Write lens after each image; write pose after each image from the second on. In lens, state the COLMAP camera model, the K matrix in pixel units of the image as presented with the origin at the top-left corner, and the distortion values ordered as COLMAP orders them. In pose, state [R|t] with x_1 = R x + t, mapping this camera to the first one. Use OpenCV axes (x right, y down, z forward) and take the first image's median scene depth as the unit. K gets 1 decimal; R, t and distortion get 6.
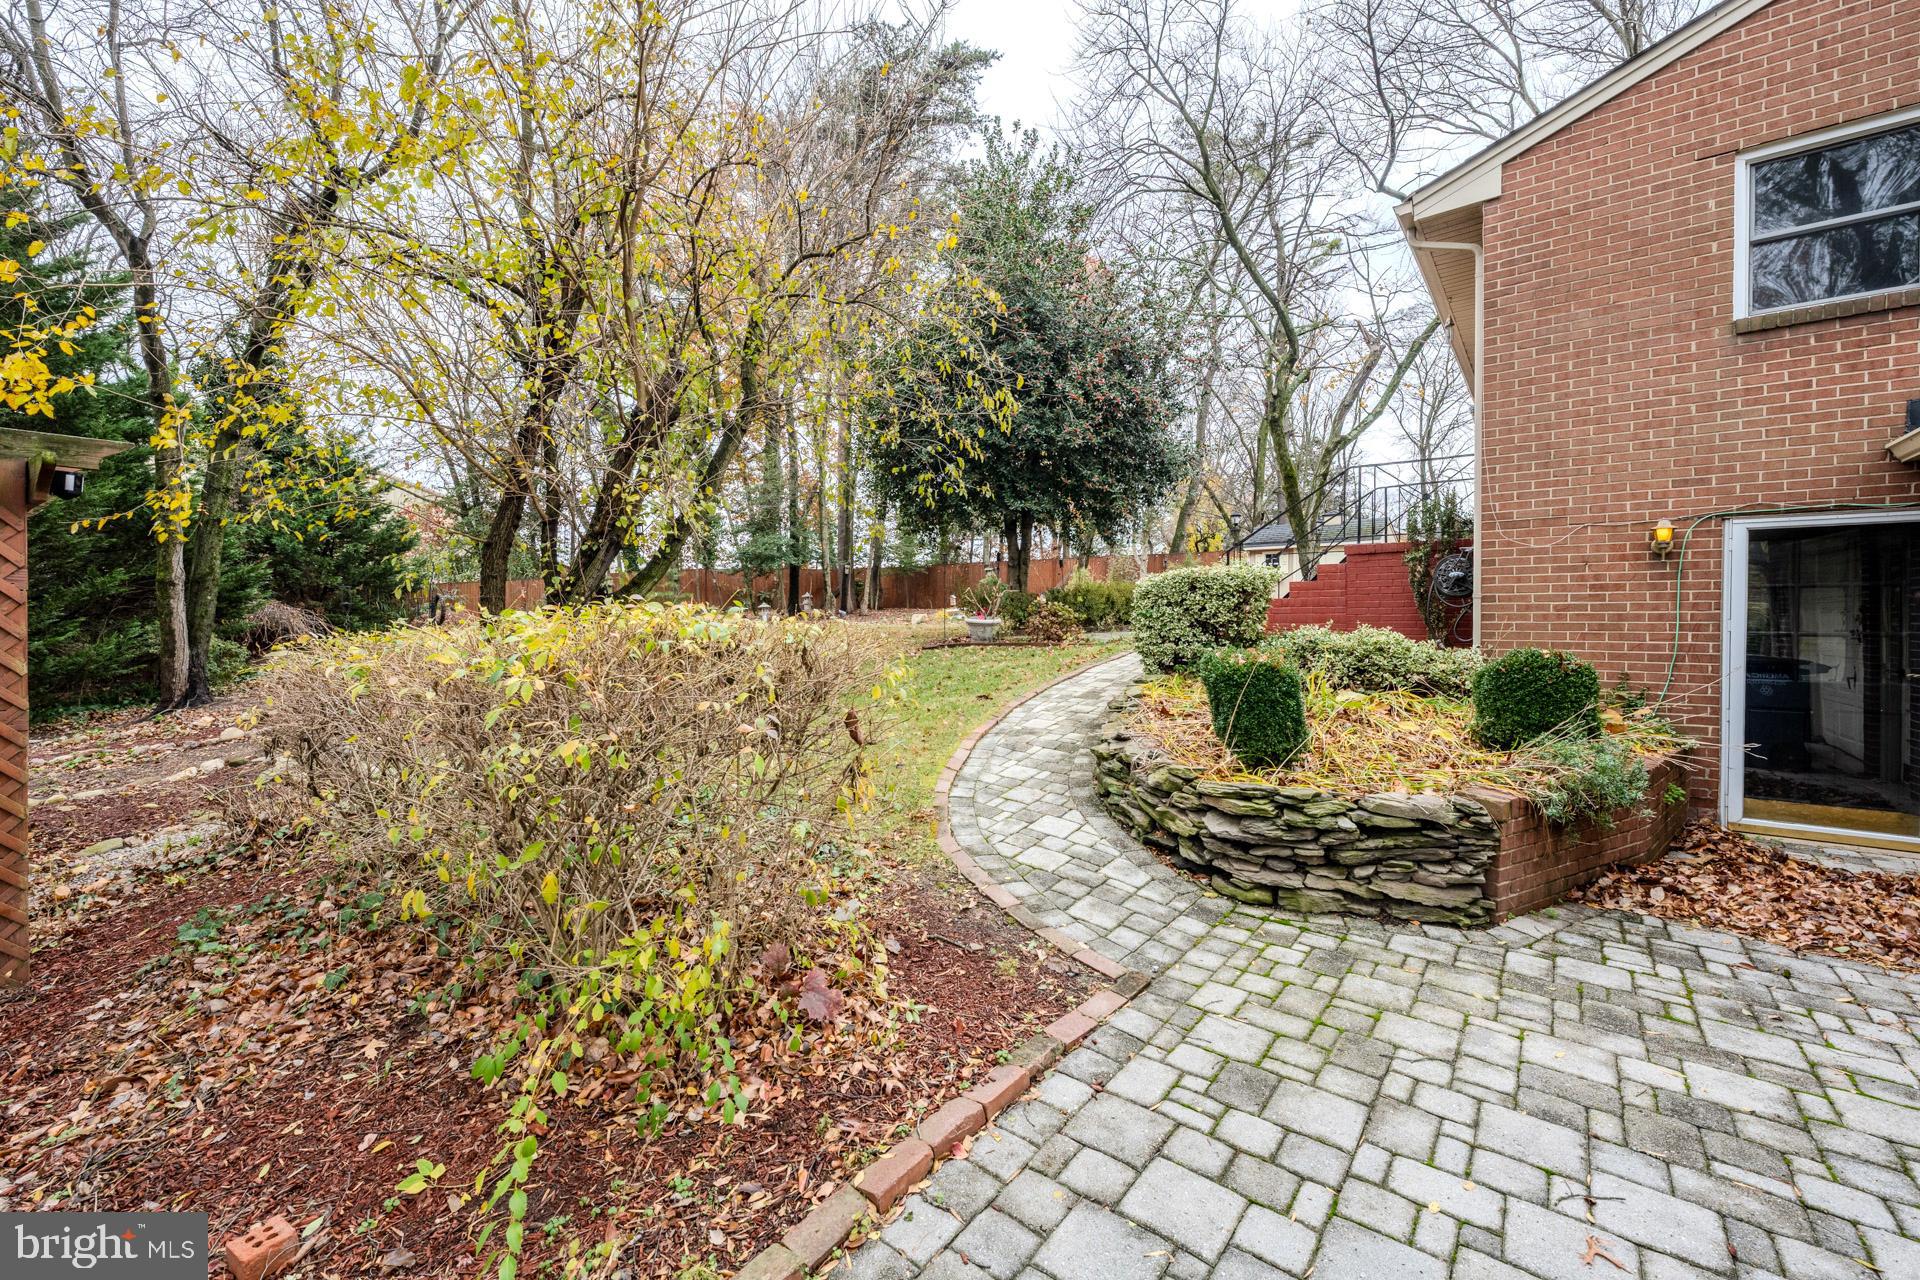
lens RADIAL K [[761.7, 0, 962.4], [0, 761.7, 631.0], [0, 0, 1]] dist [-0.000677, -0.000297]
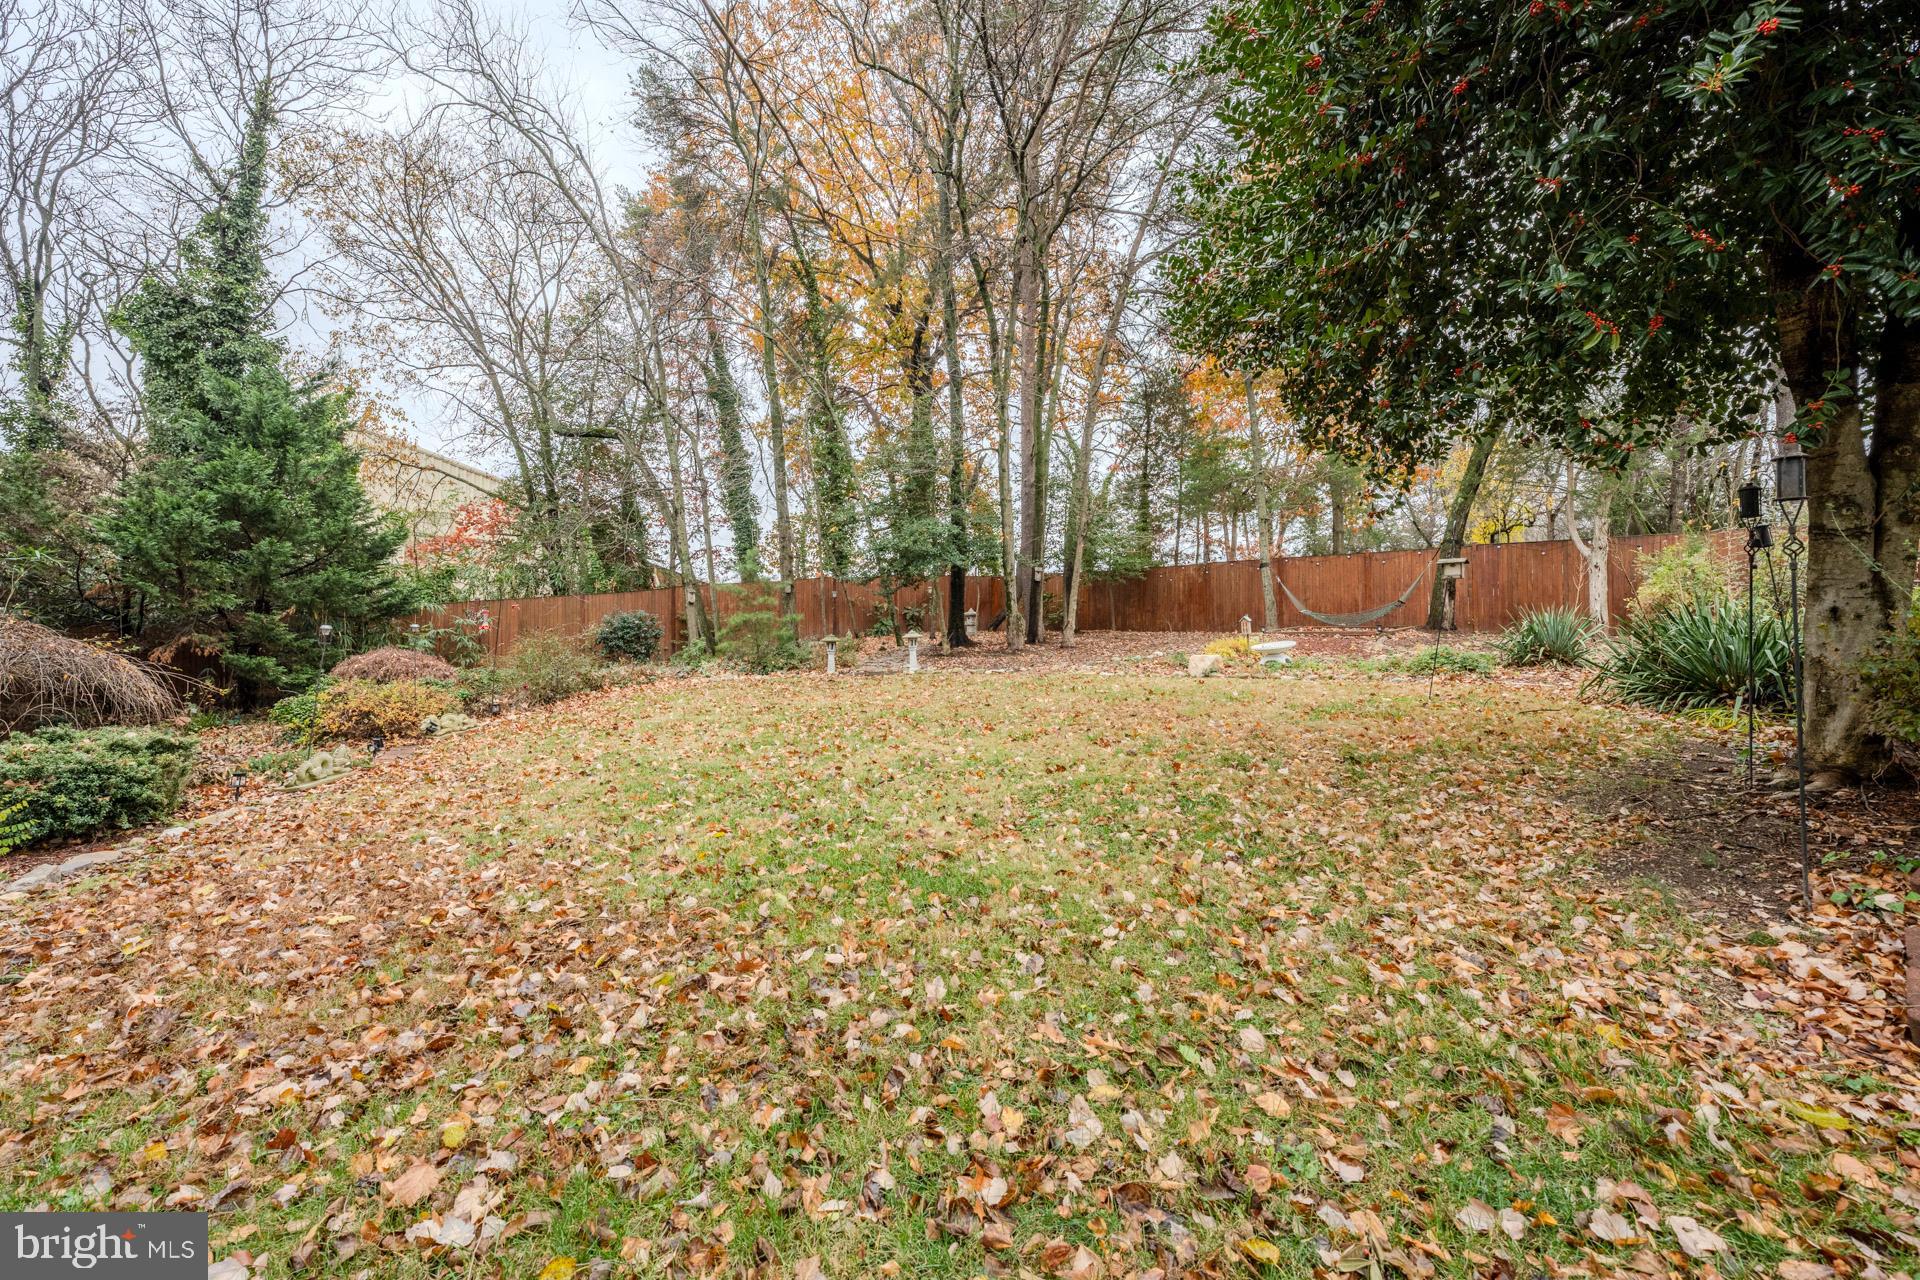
lens RADIAL K [[761.7, 0, 960.3], [0, 761.7, 635.0], [0, 0, 1]] dist [-0.000677, -0.000297]
pose [[0.977609, 0.000420, -0.210431, -0.076373], [-0.003641, 0.999882, -0.014916, -0.018299], [0.210400, 0.015348, 0.977495, 0.342119]]
